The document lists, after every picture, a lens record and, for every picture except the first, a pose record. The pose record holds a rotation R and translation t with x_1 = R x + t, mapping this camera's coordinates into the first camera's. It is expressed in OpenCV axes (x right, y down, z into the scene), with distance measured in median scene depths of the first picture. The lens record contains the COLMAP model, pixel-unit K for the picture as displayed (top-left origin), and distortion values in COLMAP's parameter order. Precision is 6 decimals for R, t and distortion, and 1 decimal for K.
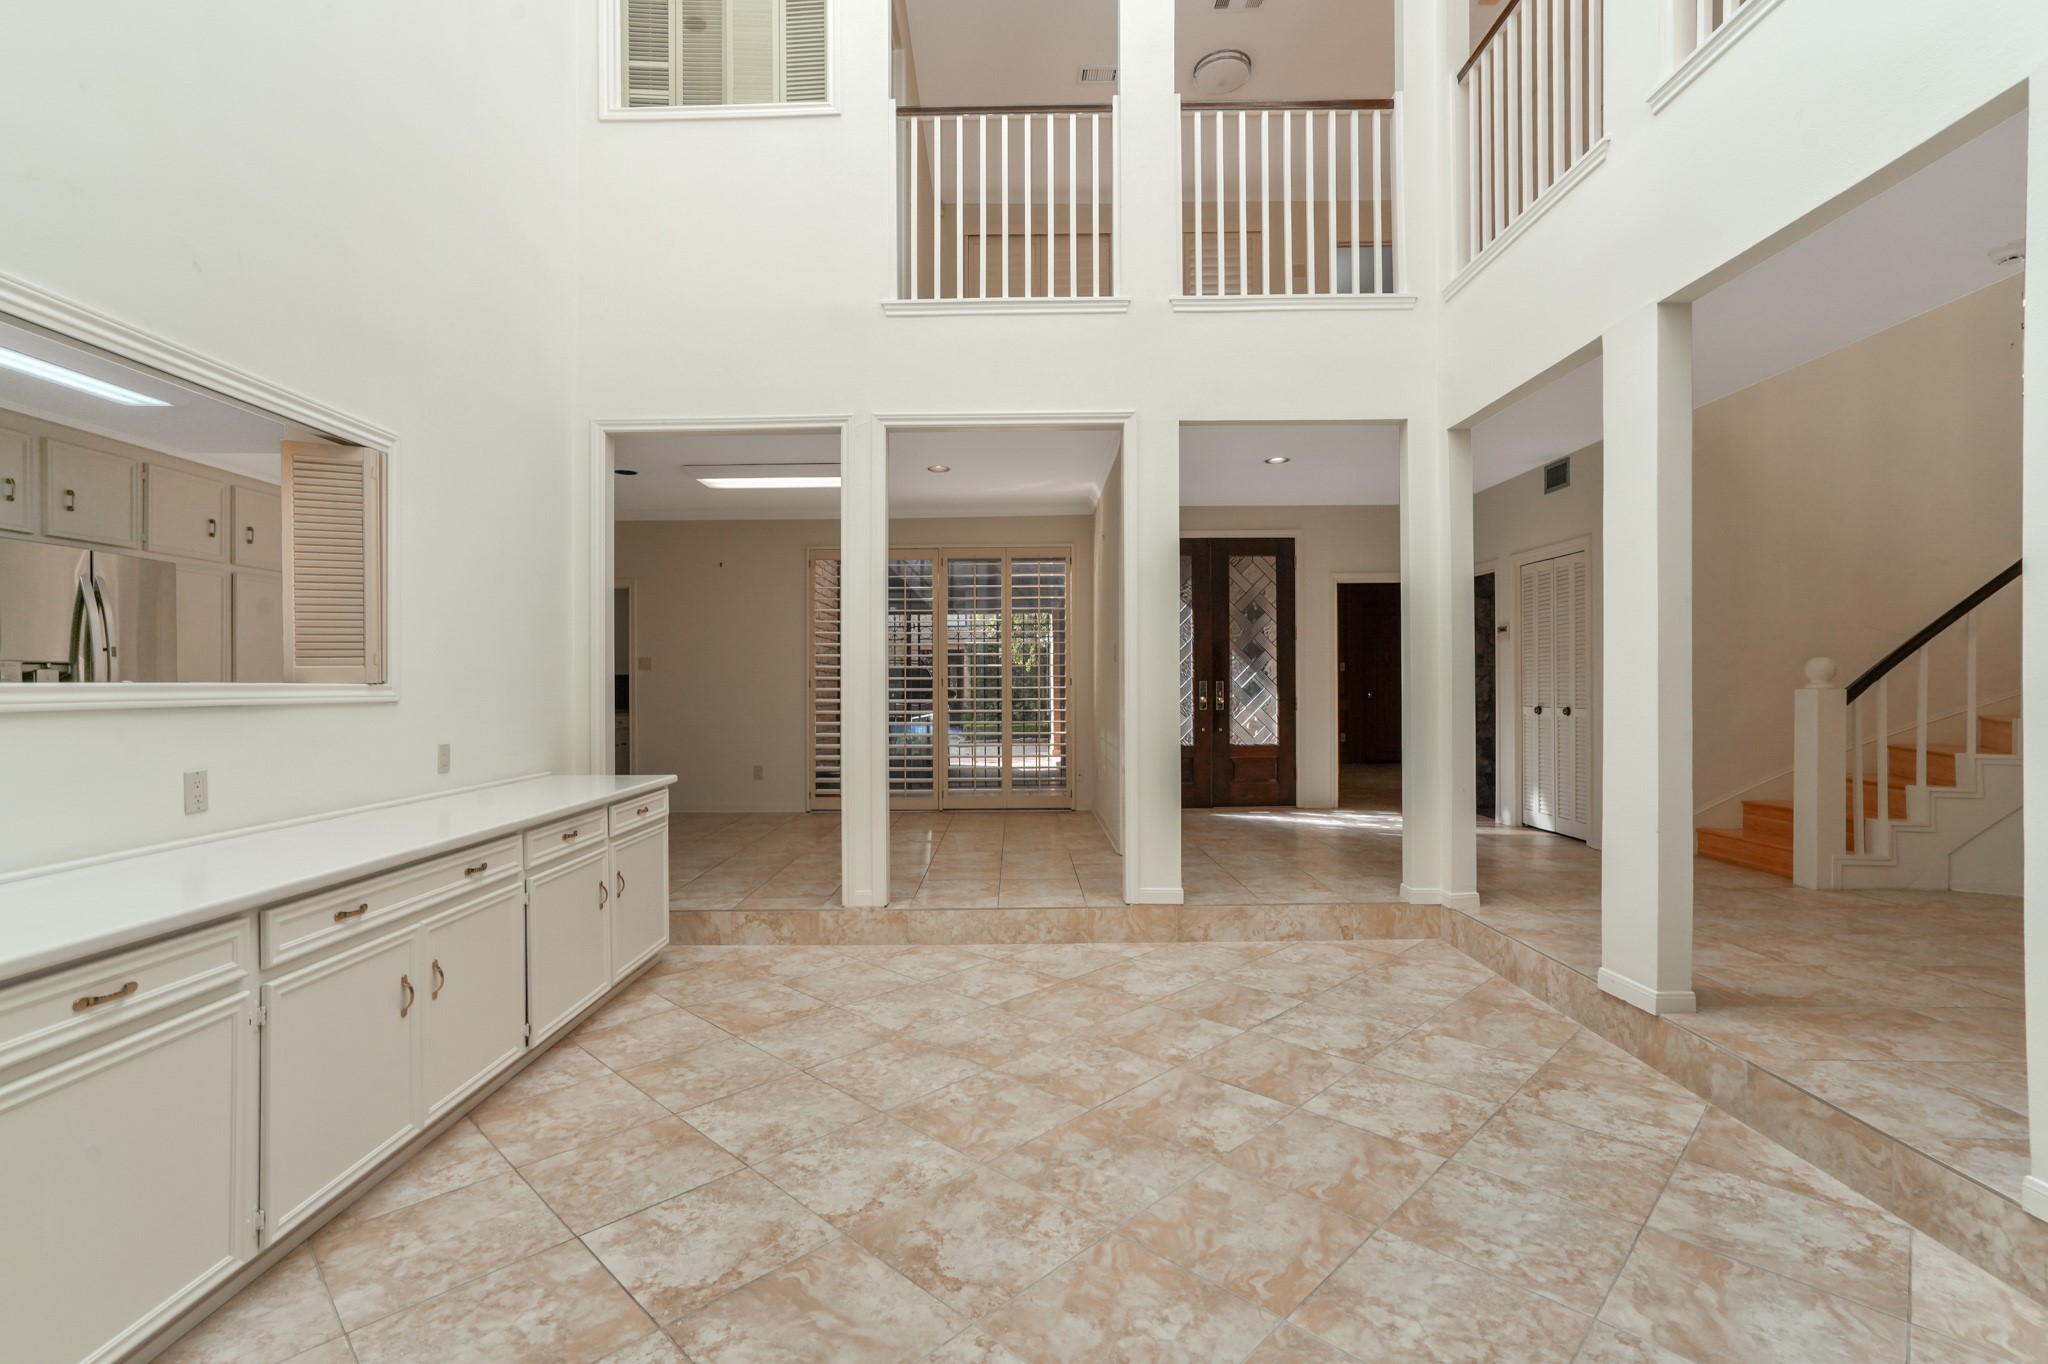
lens RADIAL K [[944.7, 0, 1150.0], [0, 944.7, 664.5], [0, 0, 1]] dist [-0.026789, 0.012878]
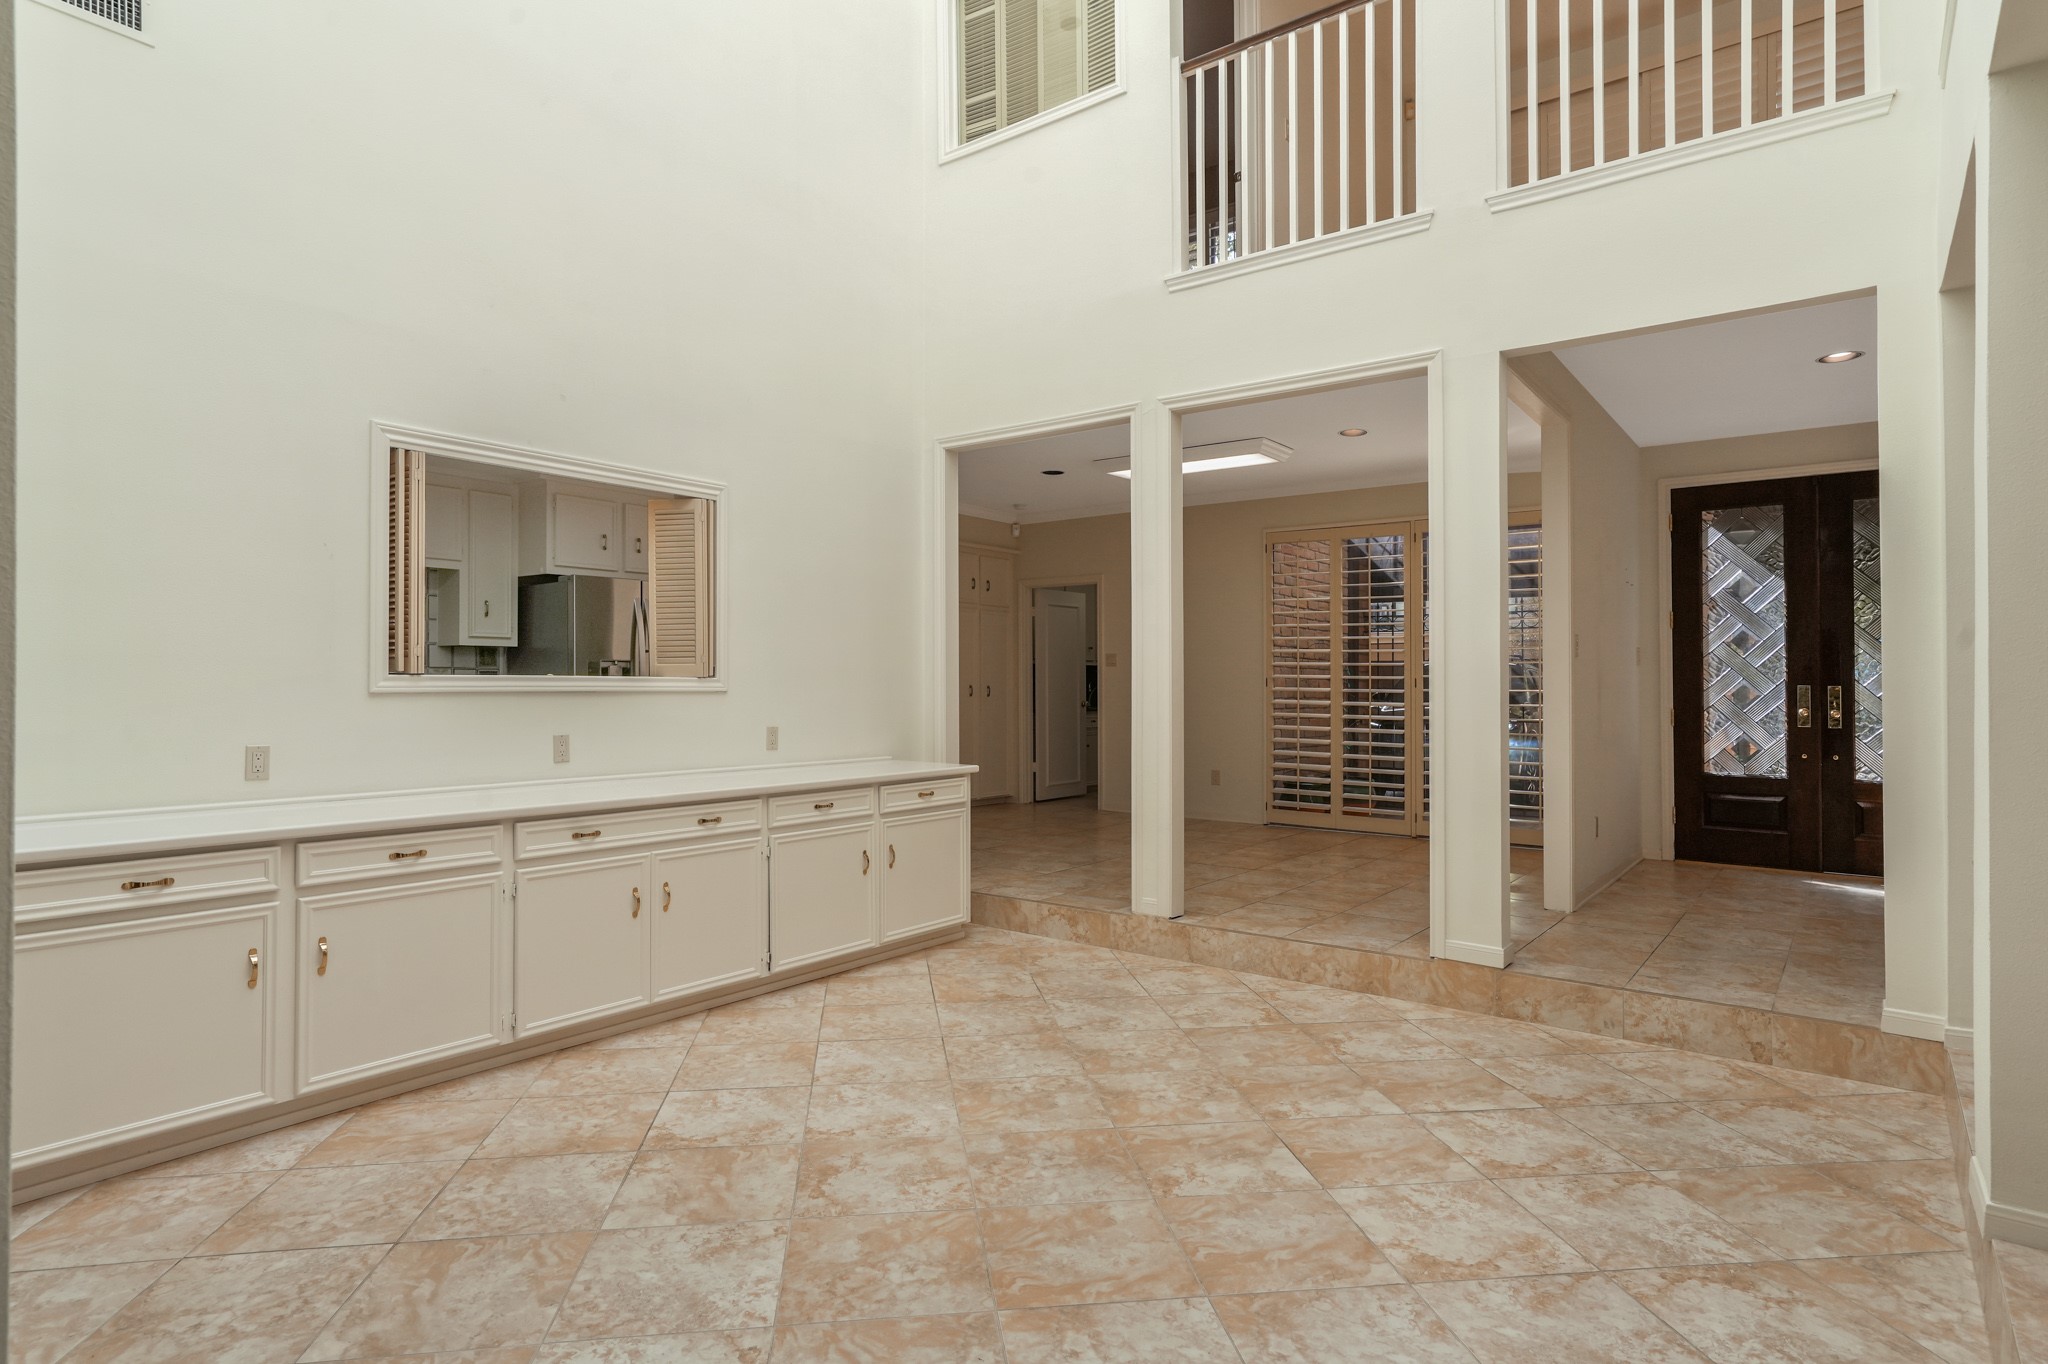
lens RADIAL K [[1129.2, 0, 1013.2], [0, 1129.2, 663.8], [0, 0, 1]] dist [-0.015901, 0.012715]
pose [[0.781916, 0.002662, -0.623378, 0.439278], [-0.000368, 0.999993, 0.003809, -0.003956], [0.623383, -0.002749, 0.781912, 0.026152]]
